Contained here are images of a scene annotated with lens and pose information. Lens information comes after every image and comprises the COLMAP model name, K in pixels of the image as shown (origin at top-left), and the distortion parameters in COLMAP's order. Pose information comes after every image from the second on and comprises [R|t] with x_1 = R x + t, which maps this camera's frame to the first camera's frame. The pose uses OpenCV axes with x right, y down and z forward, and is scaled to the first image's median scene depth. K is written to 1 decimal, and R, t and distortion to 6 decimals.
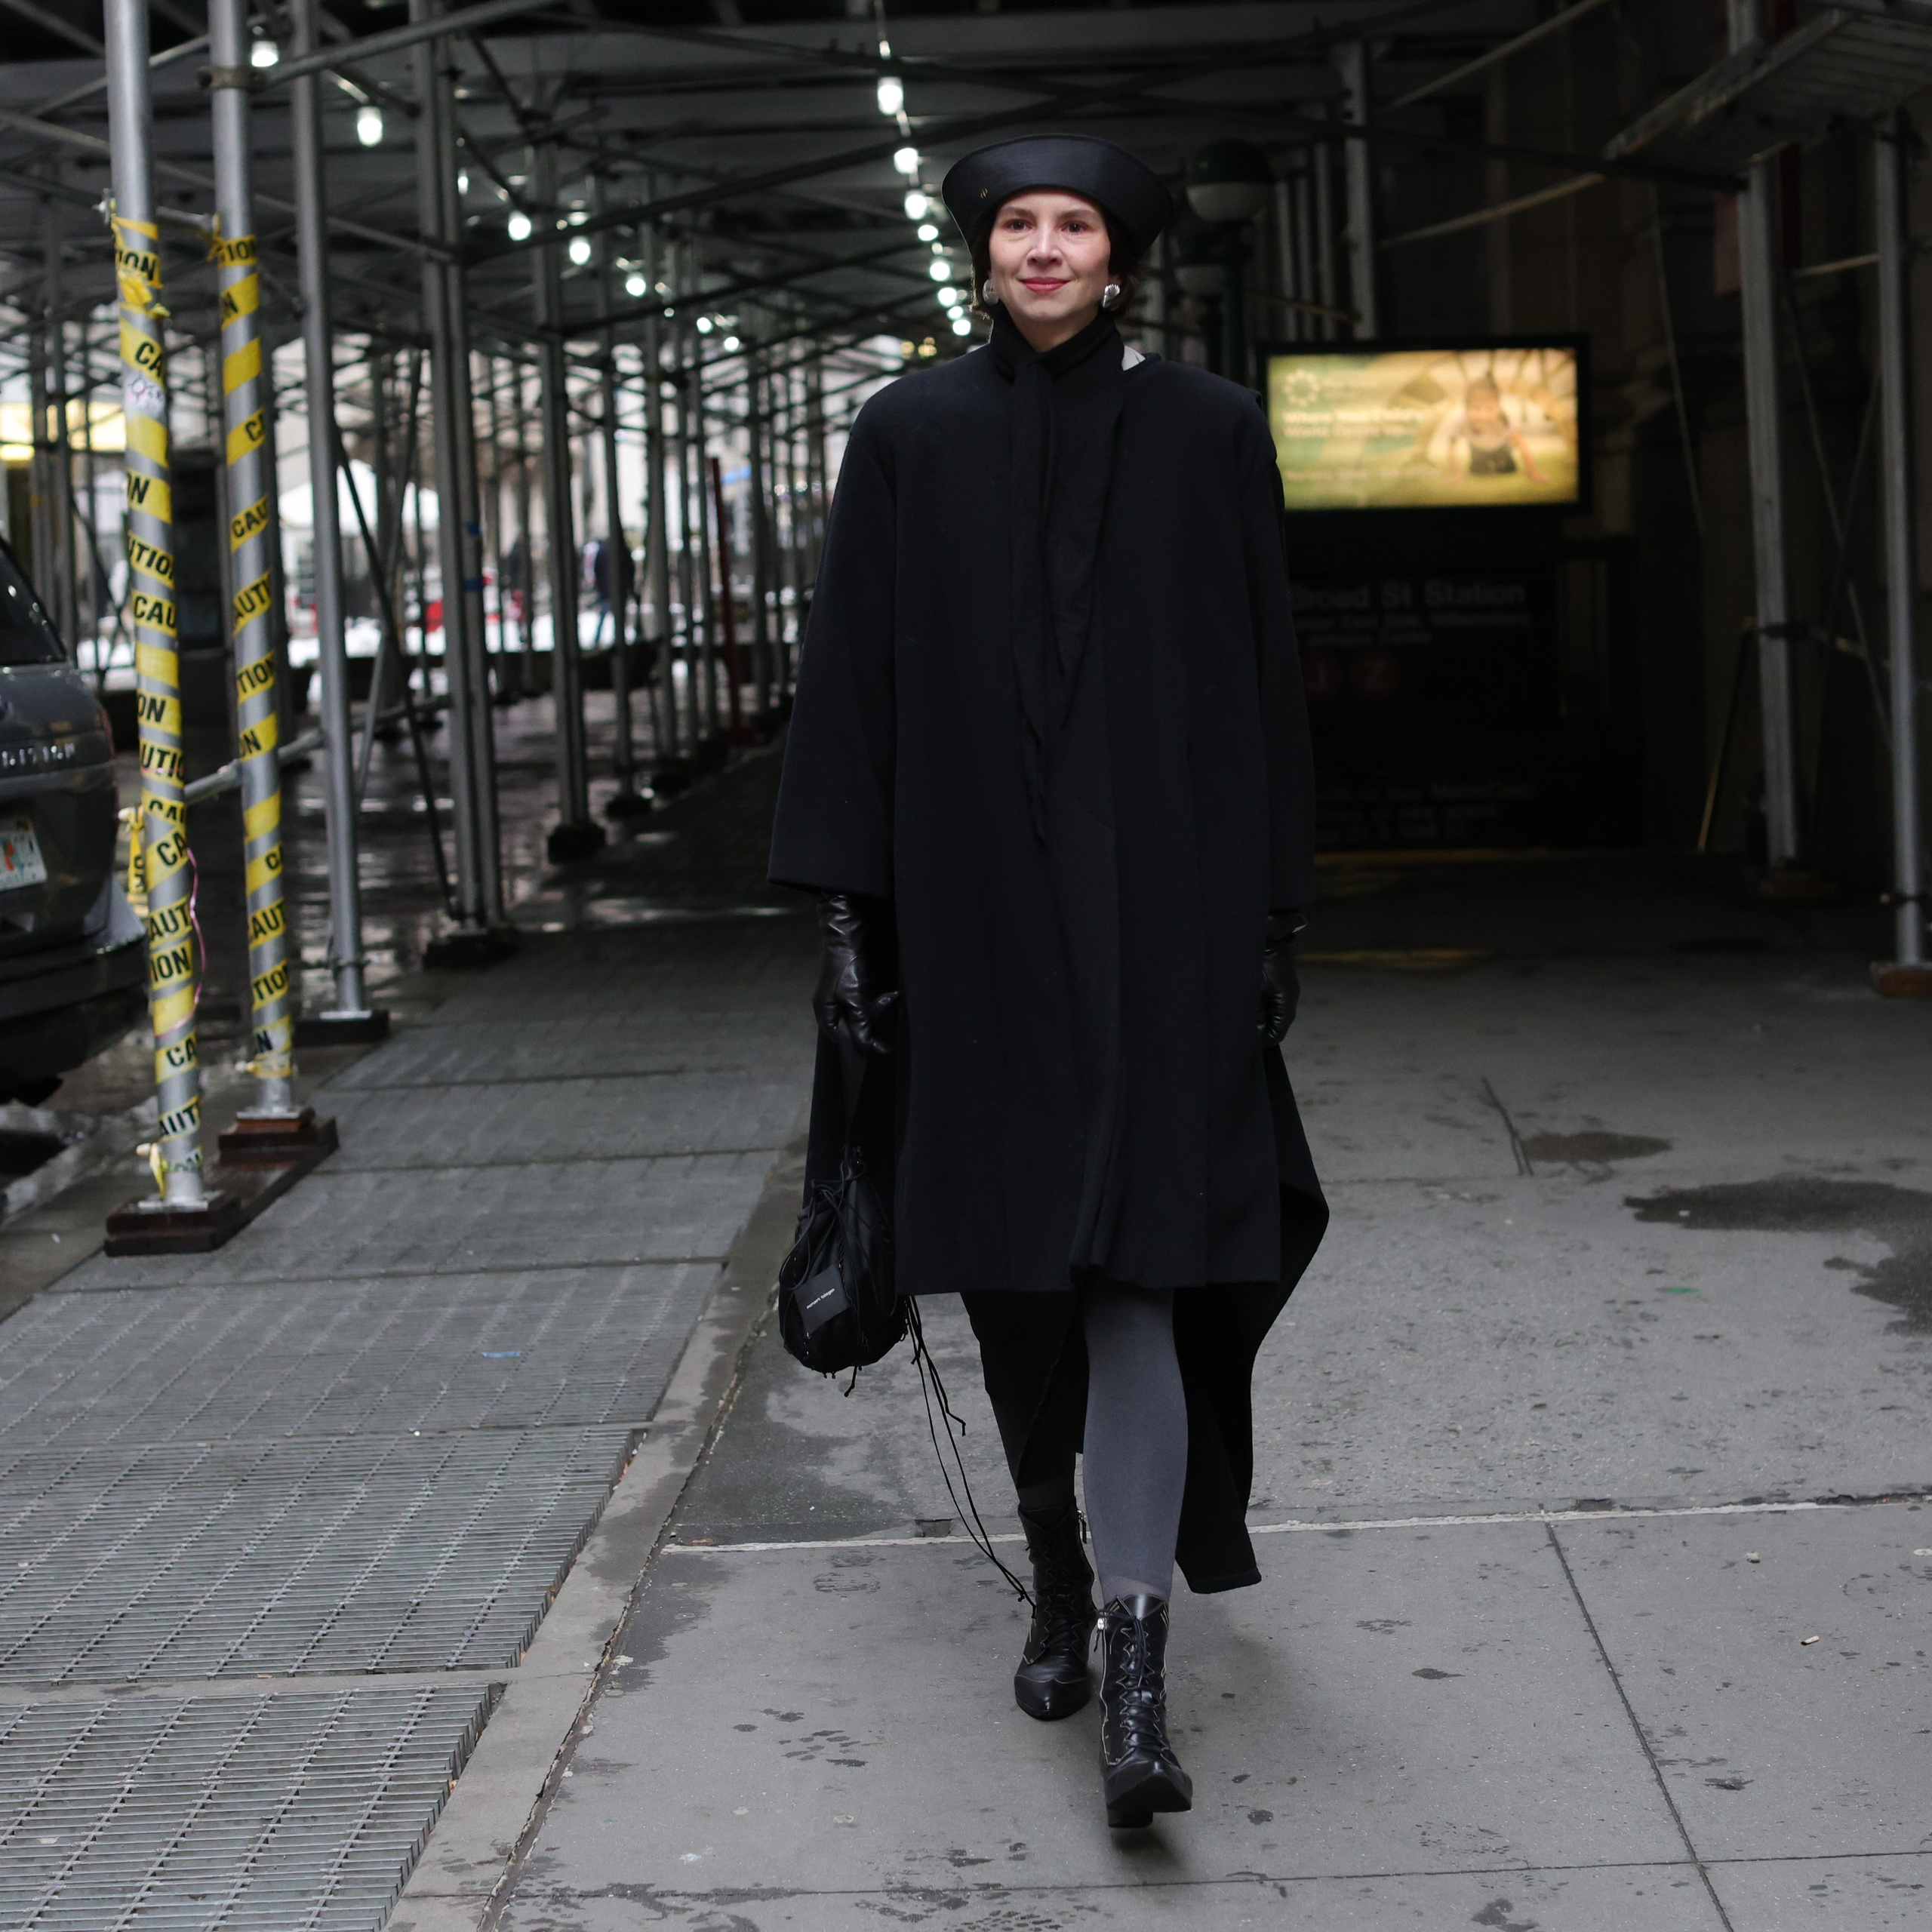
lens RADIAL K [[4165.2, 0, 961.4], [0, 4165.2, 965.2], [0, 0, 1]] dist [-0.162422, 0.125435]
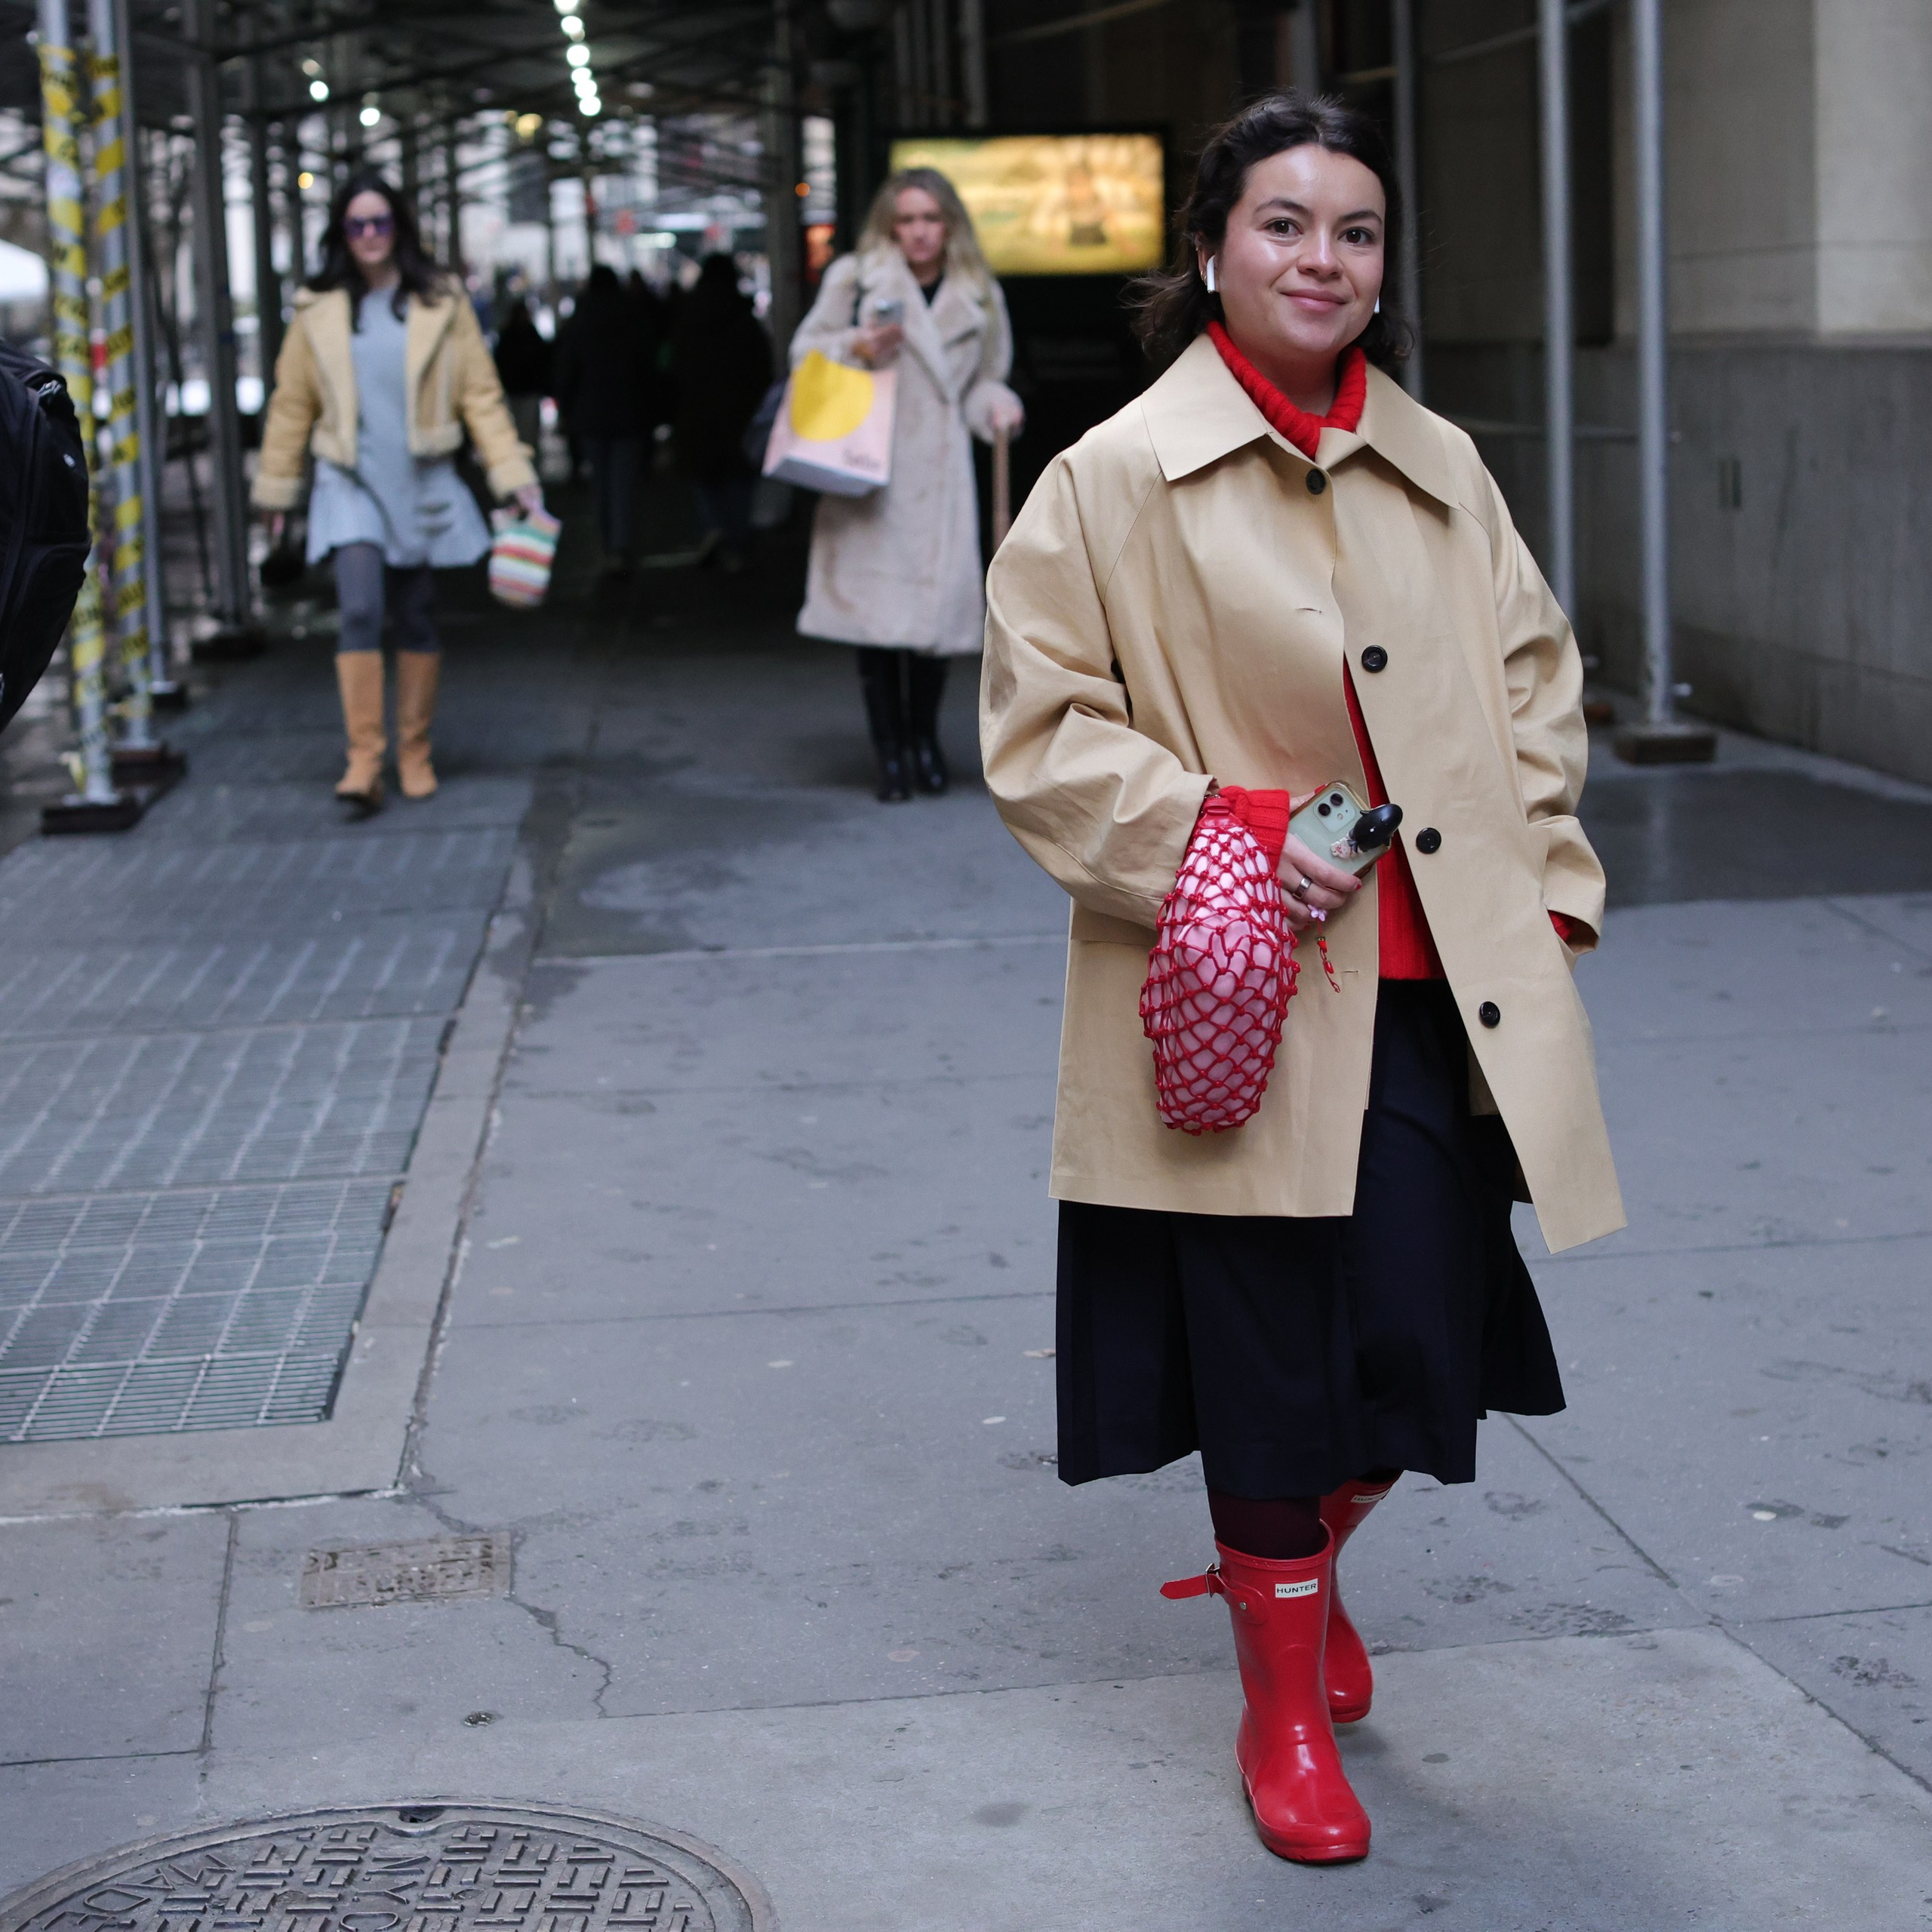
lens RADIAL K [[4165.2, 0, 961.4], [0, 4165.2, 965.2], [0, 0, 1]] dist [-0.162422, 0.125435]
pose [[0.995404, -0.010141, 0.095223, -0.040277], [0.004969, 0.998507, 0.054398, 0.040036], [-0.095632, -0.053675, 0.993969, -0.331107]]
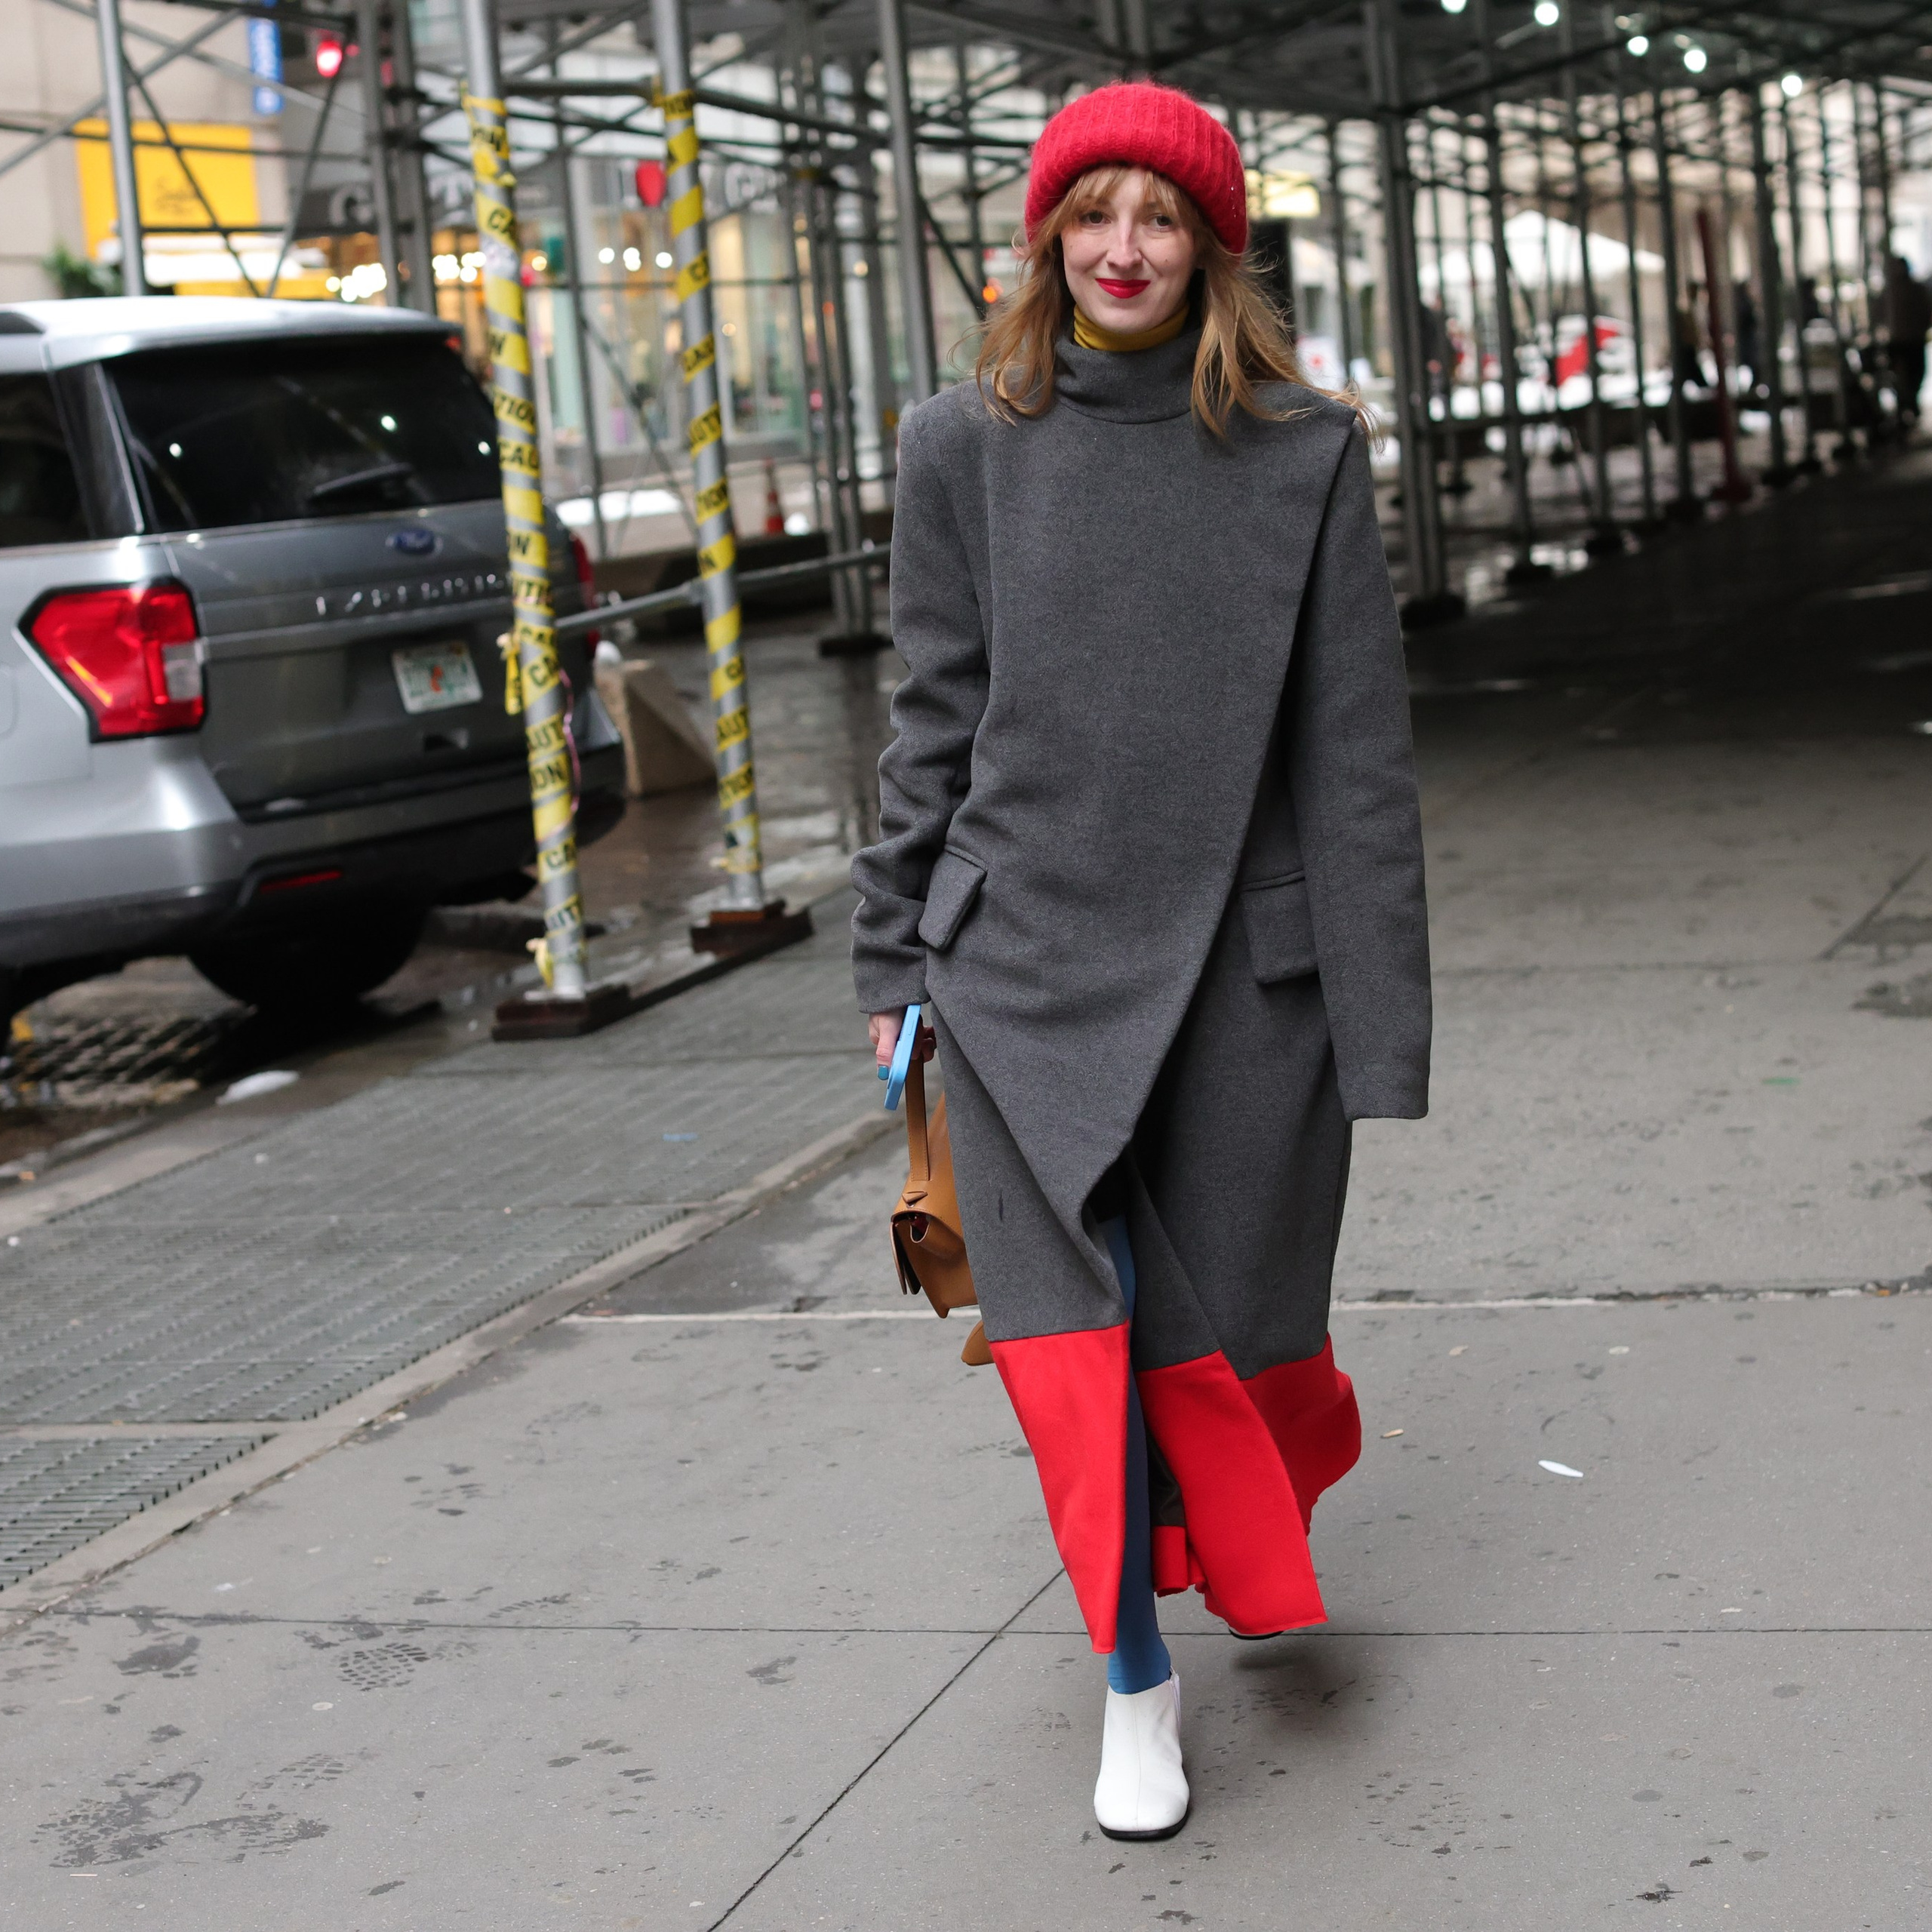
lens RADIAL K [[4165.2, 0, 961.4], [0, 4165.2, 965.2], [0, 0, 1]] dist [-0.162422, 0.125435]
pose [[0.953740, -0.005593, -0.300580, 0.241364], [0.023813, 0.998091, 0.056985, -0.010246], [0.299688, -0.061507, 0.952053, -0.018056]]
